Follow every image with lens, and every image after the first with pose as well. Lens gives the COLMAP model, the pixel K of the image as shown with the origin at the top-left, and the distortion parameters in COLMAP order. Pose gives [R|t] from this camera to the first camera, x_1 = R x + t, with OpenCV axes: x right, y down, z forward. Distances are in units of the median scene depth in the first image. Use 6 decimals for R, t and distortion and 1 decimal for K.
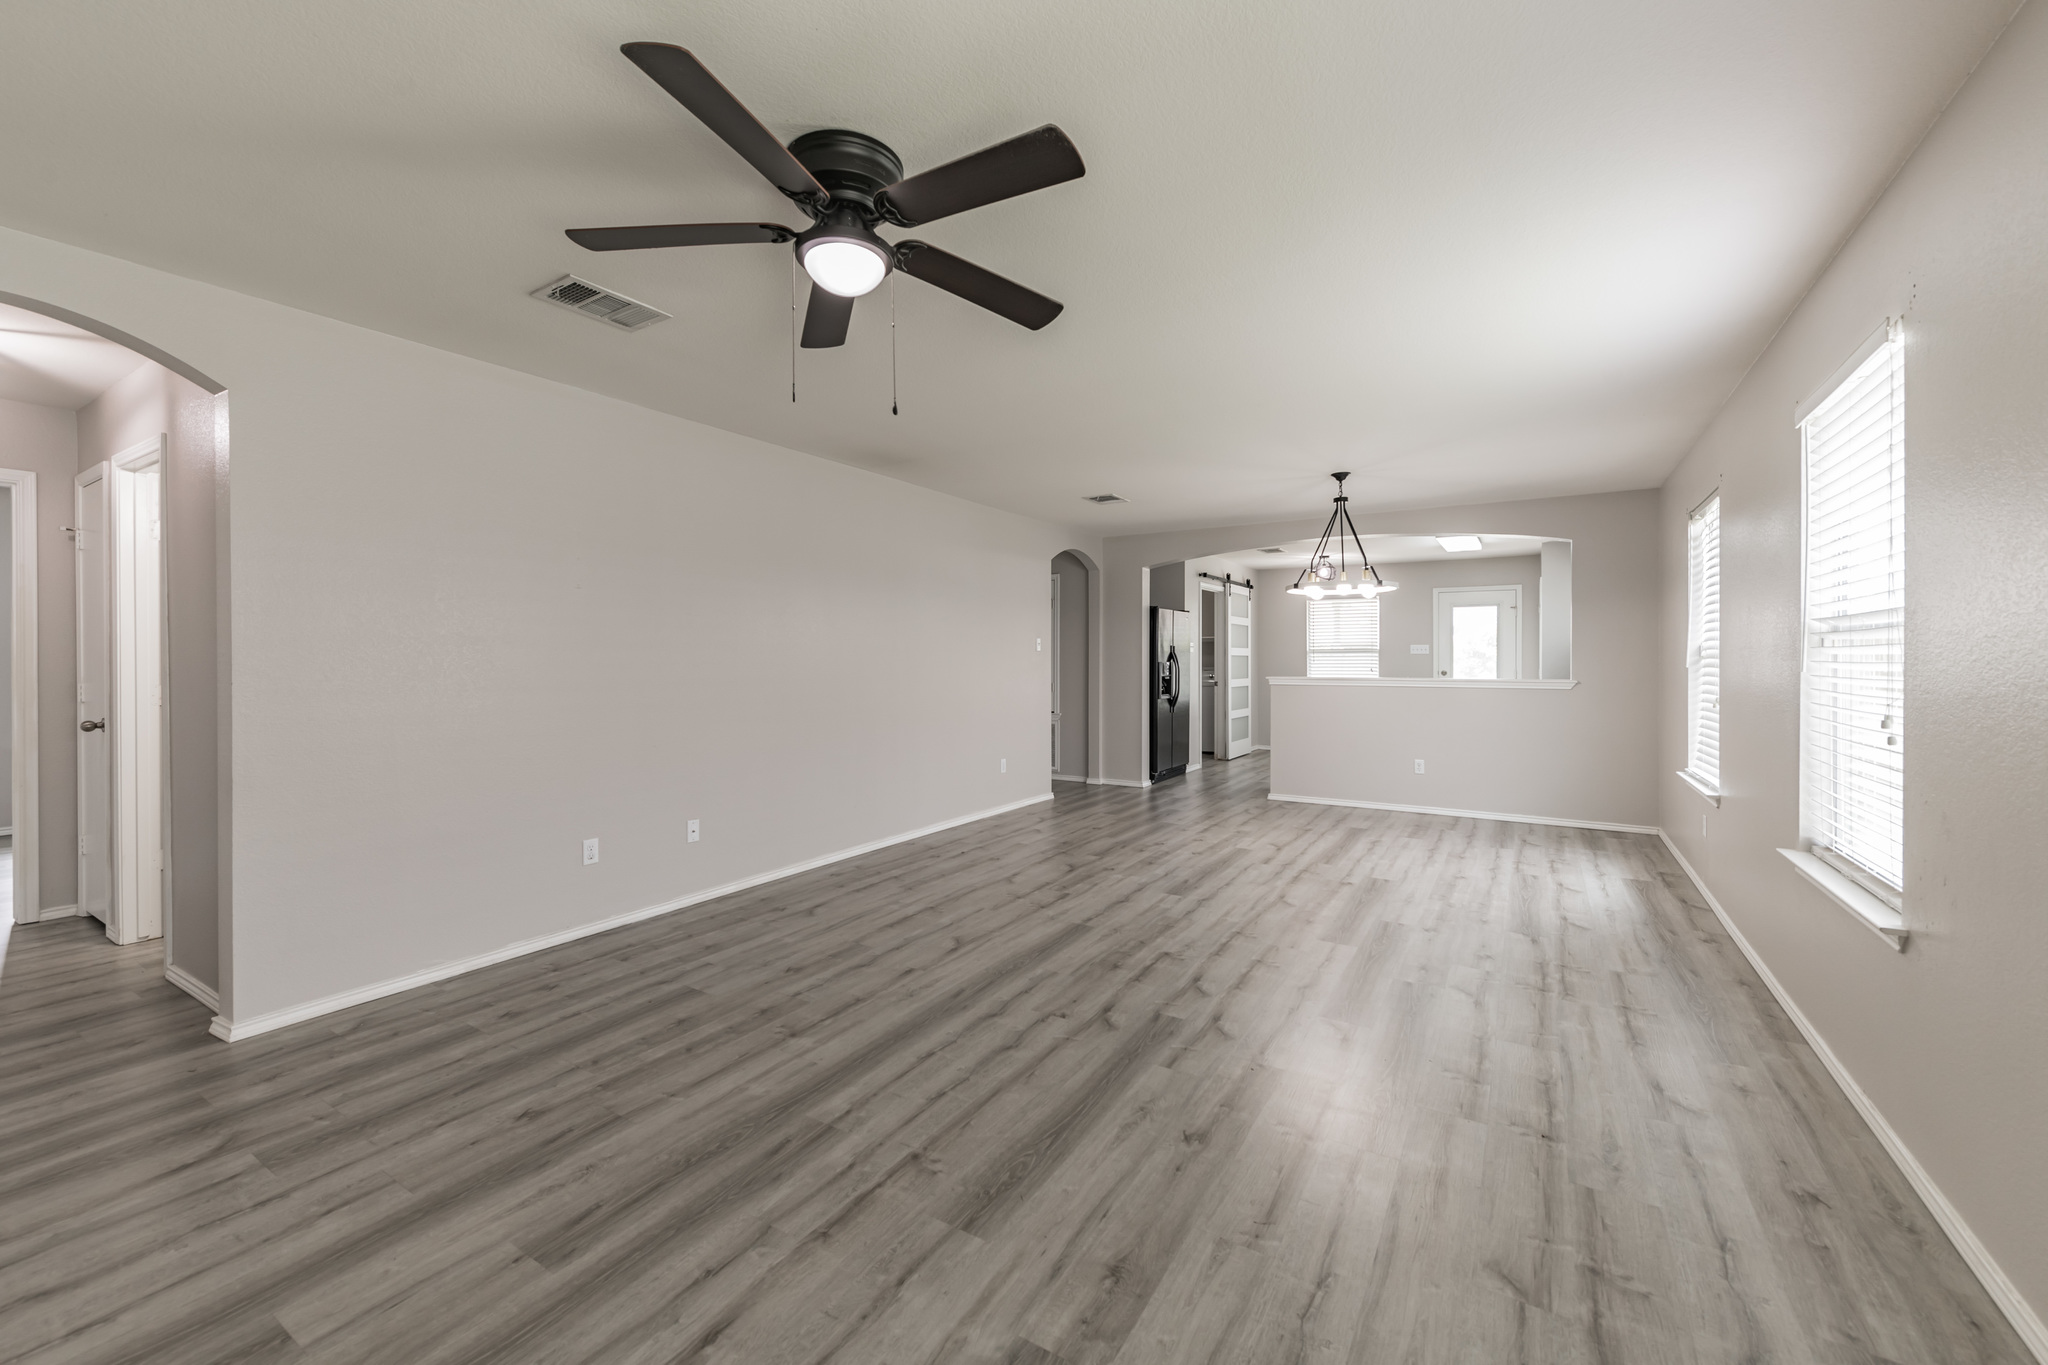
lens RADIAL K [[809.8, 0, 1022.7], [0, 809.8, 668.7], [0, 0, 1]] dist [0.002519, 0.000020]
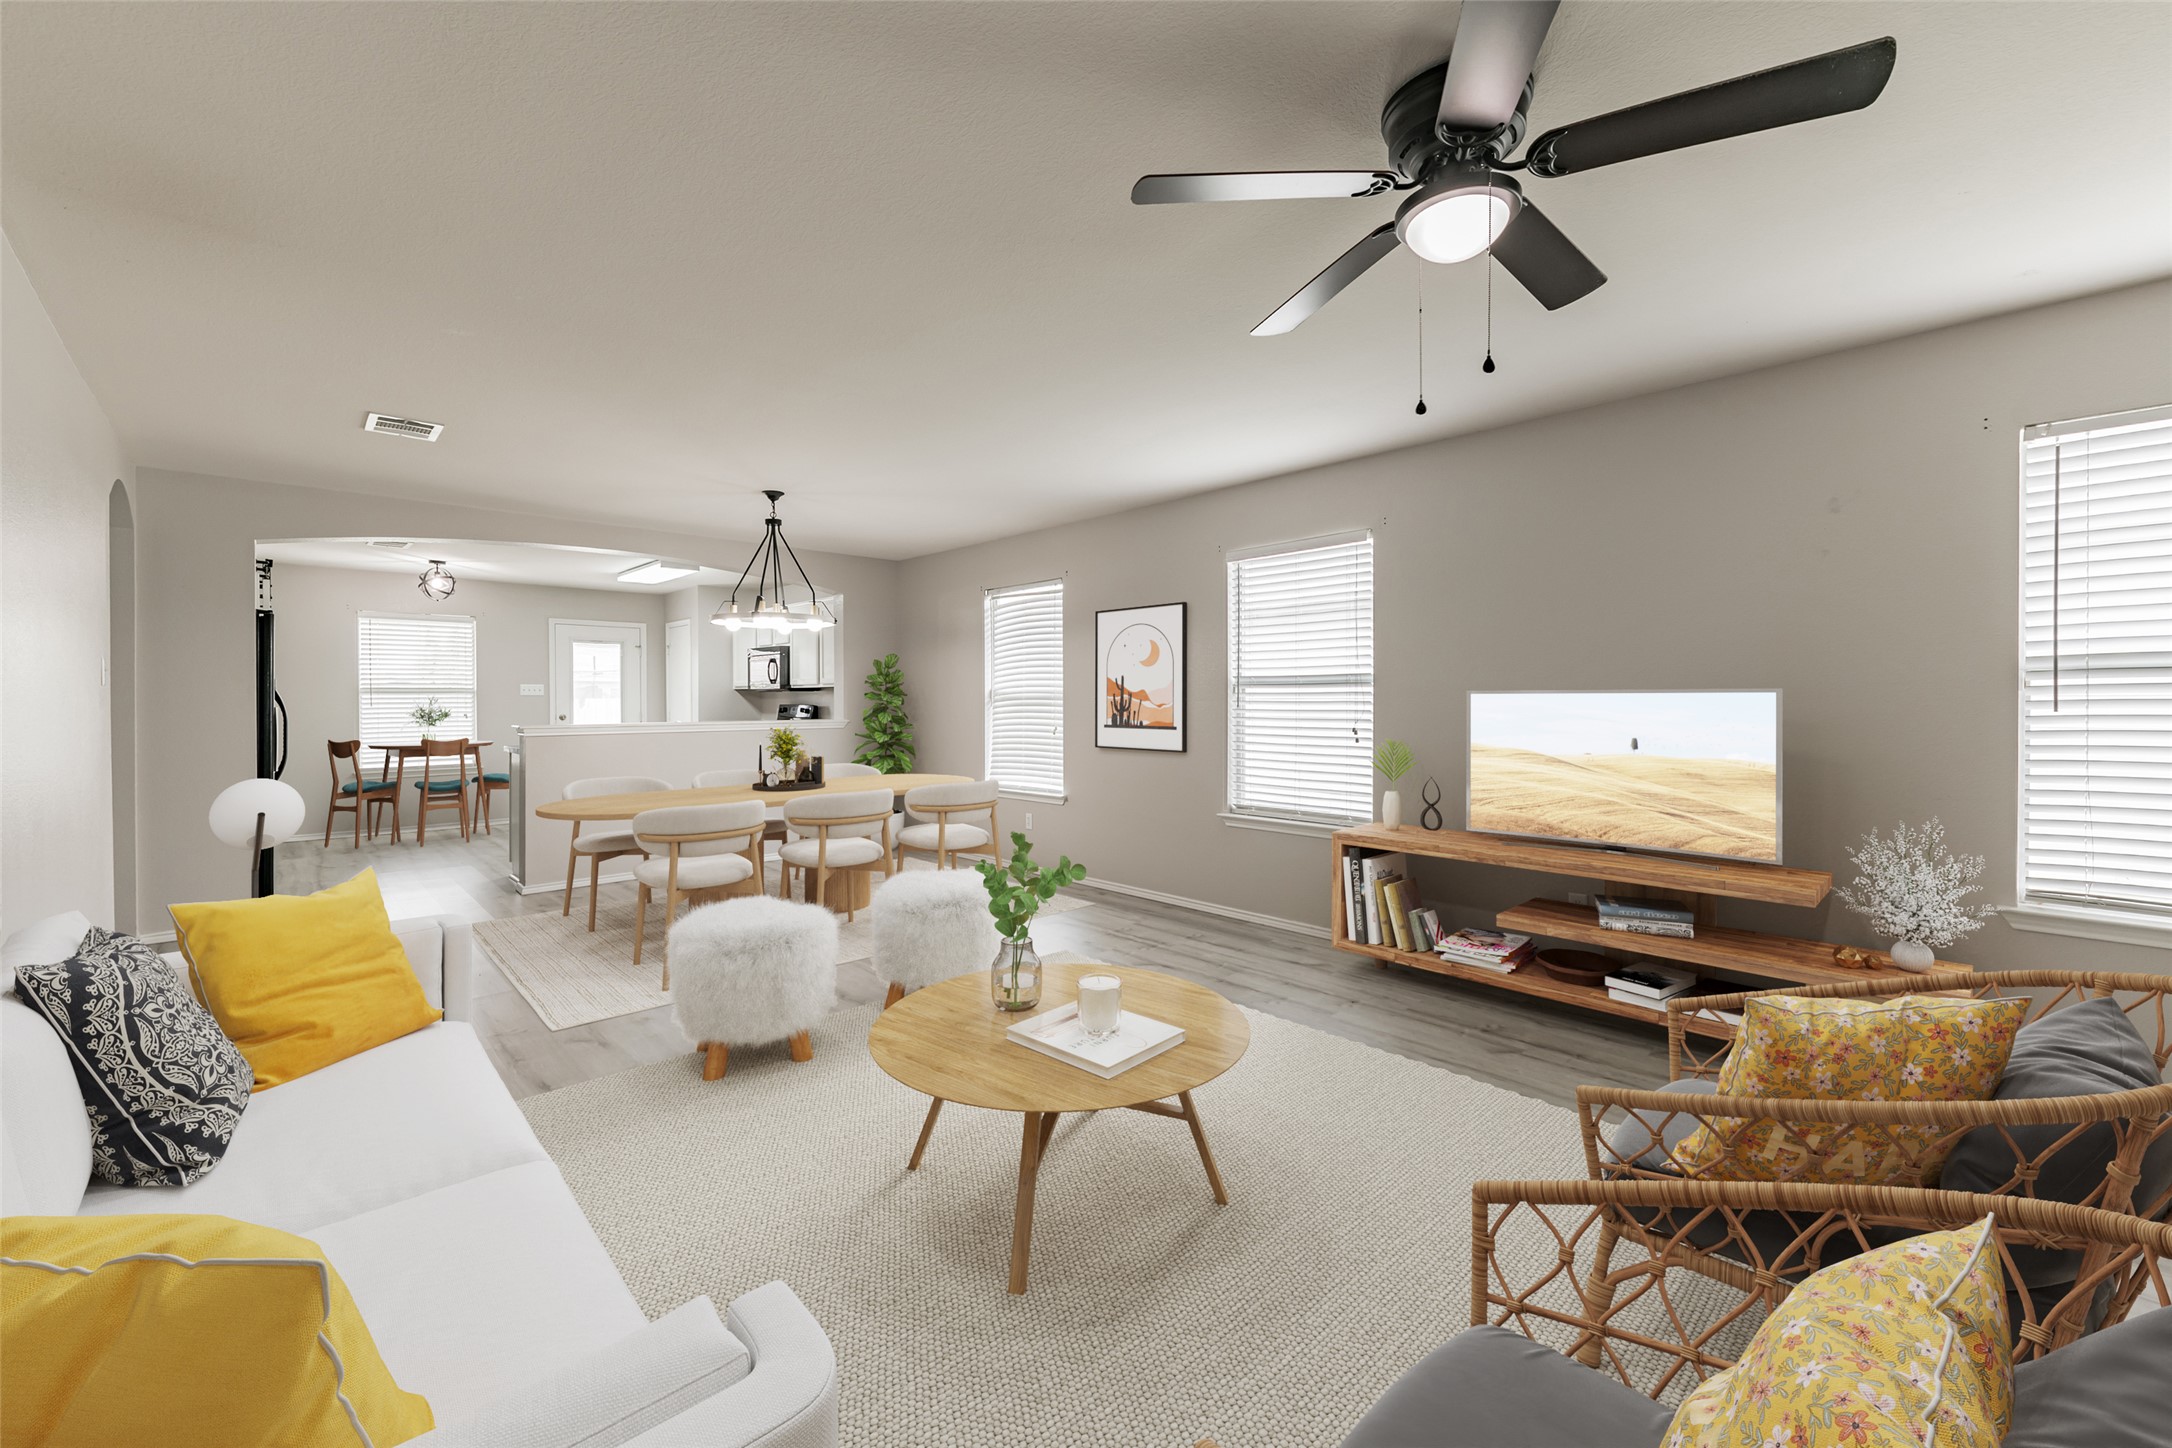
lens RADIAL K [[858.9, 0, 1089.6], [0, 858.9, 712.5], [0, 0, 1]] dist [0.002519, 0.000020]
pose [[0.247739, -0.014852, 0.968713, -0.439074], [0.014370, 0.999829, 0.011654, -0.005062], [-0.968720, 0.011033, 0.247910, 0.431961]]
